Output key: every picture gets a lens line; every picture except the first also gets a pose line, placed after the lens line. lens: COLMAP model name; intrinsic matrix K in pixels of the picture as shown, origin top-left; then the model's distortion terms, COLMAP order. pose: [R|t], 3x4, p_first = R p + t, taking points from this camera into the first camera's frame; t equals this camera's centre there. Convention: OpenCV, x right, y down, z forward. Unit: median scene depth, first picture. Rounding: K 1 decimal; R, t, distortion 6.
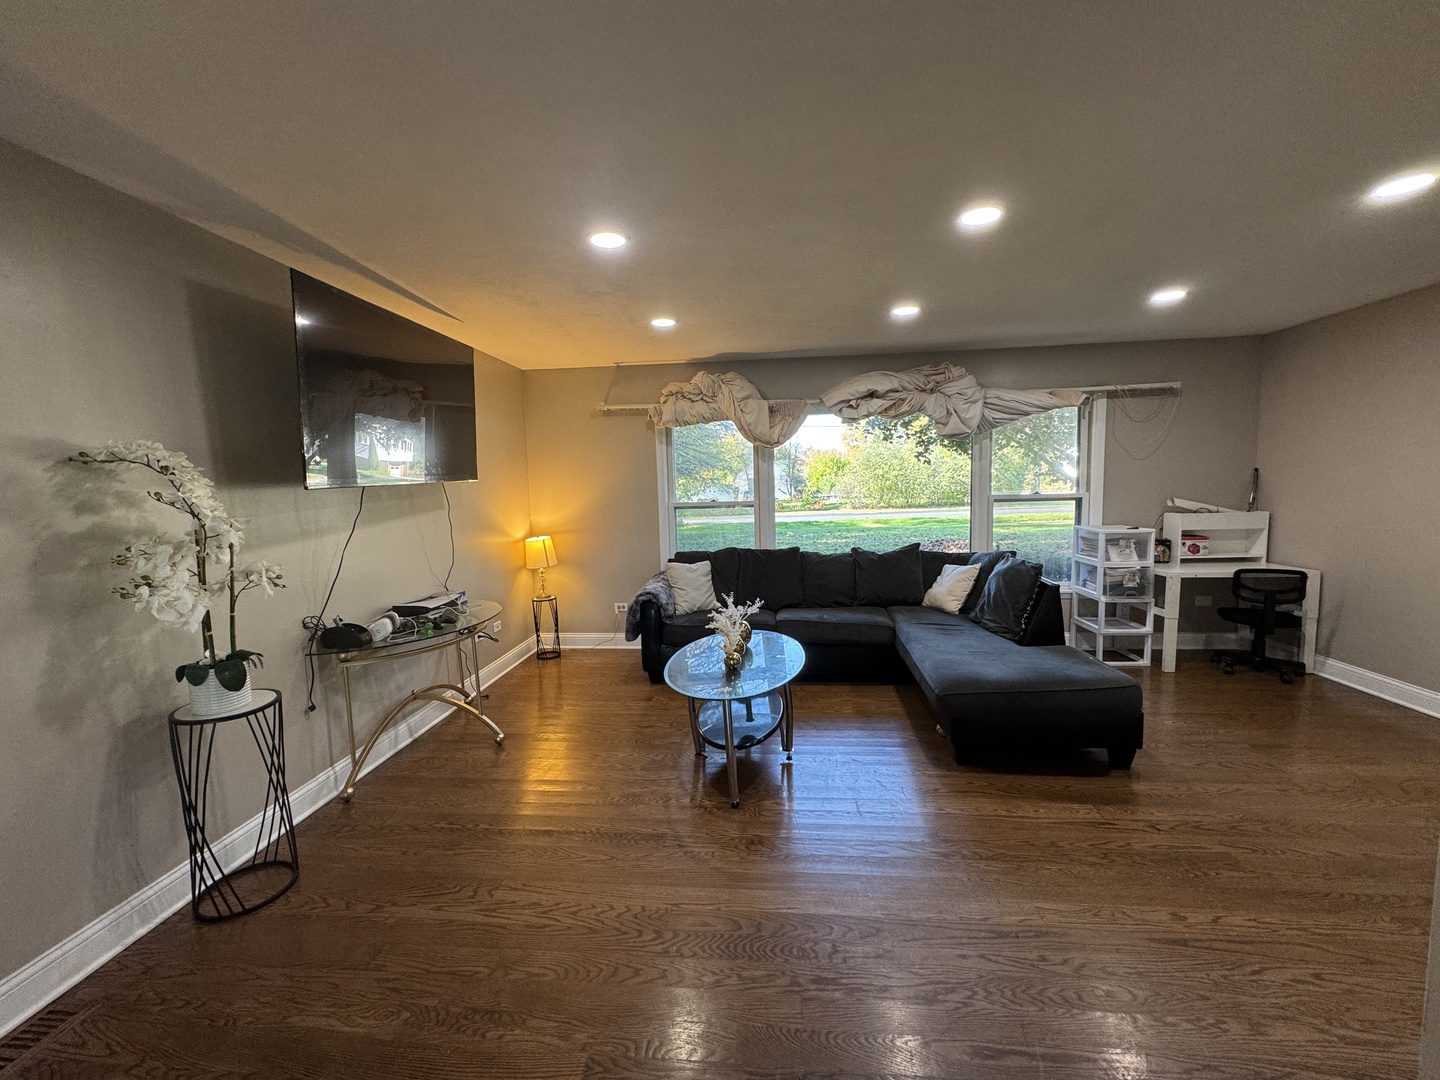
lens RADIAL K [[570.7, 0, 724.2], [0, 570.7, 539.3], [0, 0, 1]] dist [-0.001121, -0.000103]
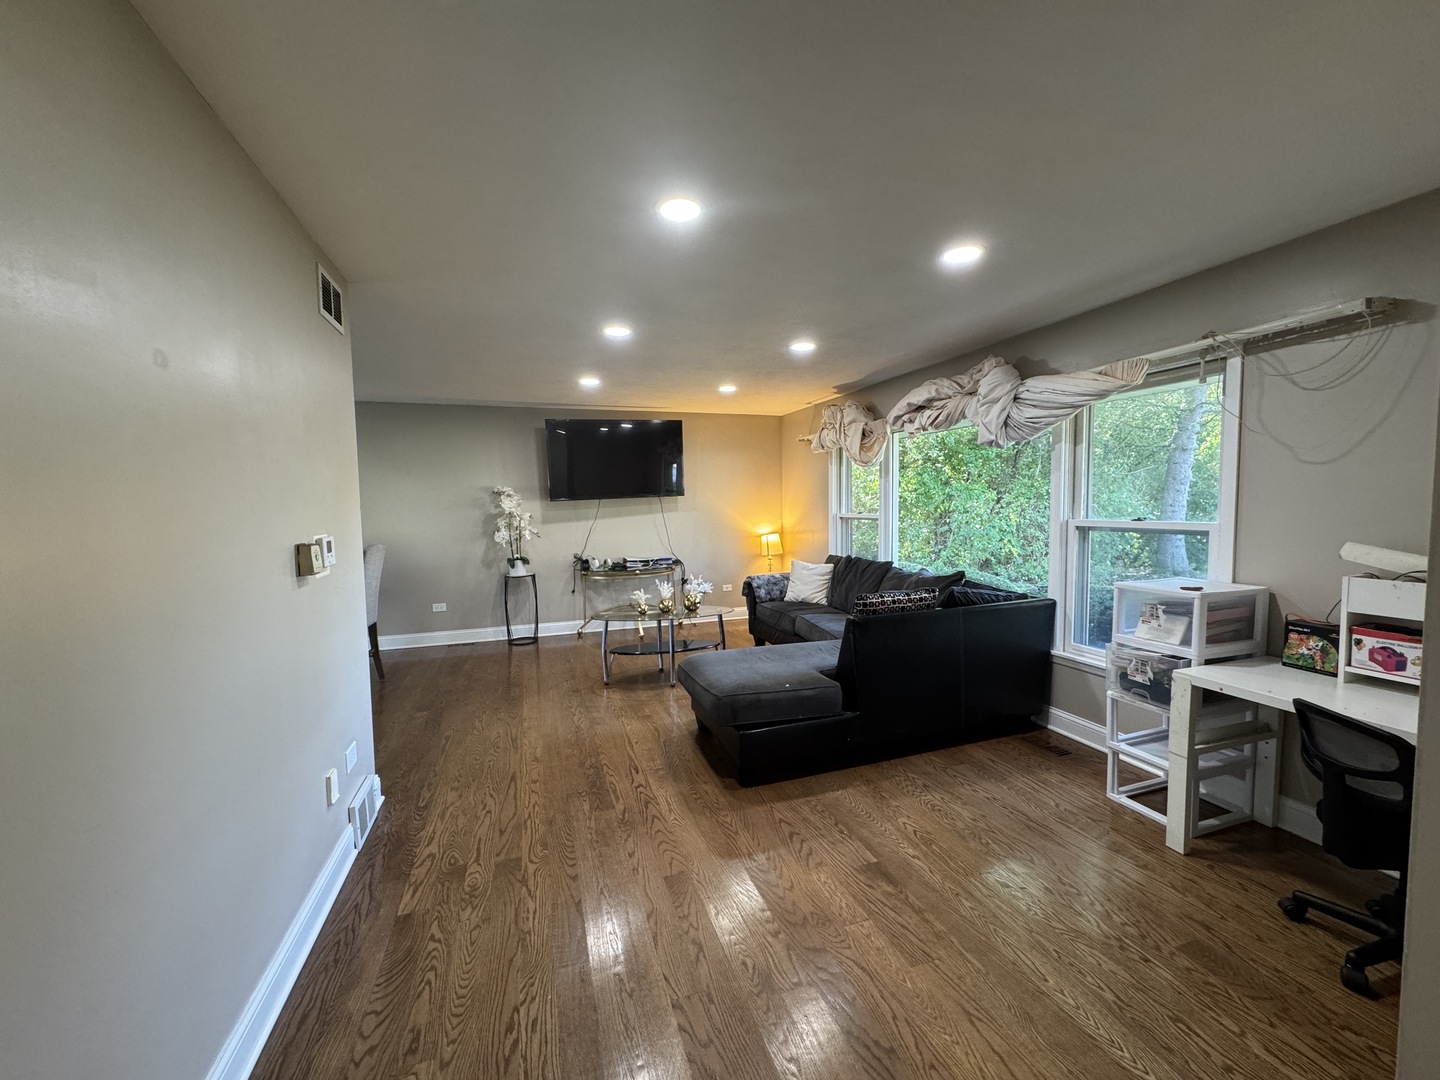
lens RADIAL K [[570.7, 0, 719.7], [0, 570.7, 545.7], [0, 0, 1]] dist [-0.001121, -0.000103]
pose [[0.403770, 0.086539, -0.910758, 1.009688], [-0.086698, 0.994655, 0.056074, -0.051127], [0.910743, 0.056320, 0.409115, 0.330067]]
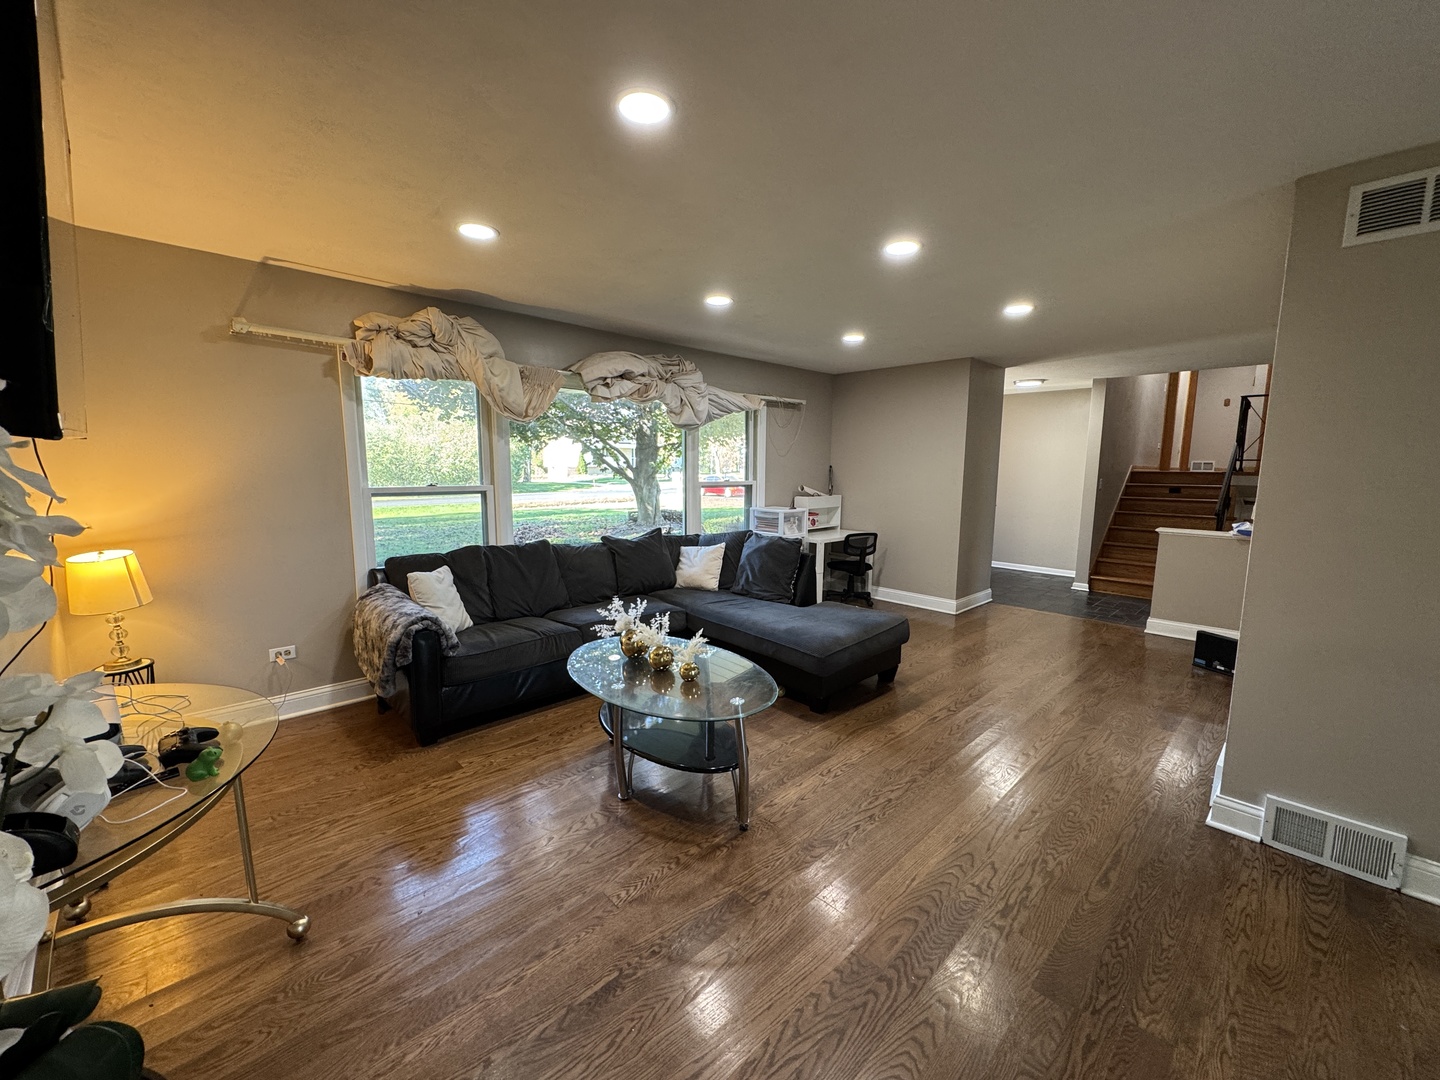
lens RADIAL K [[570.7, 0, 719.4], [0, 570.7, 536.3], [0, 0, 1]] dist [-0.001121, -0.000103]
pose [[0.659184, -0.059732, 0.749606, -0.372246], [0.047655, 0.998155, 0.037631, -0.012288], [-0.750470, 0.010917, 0.660814, 0.252020]]
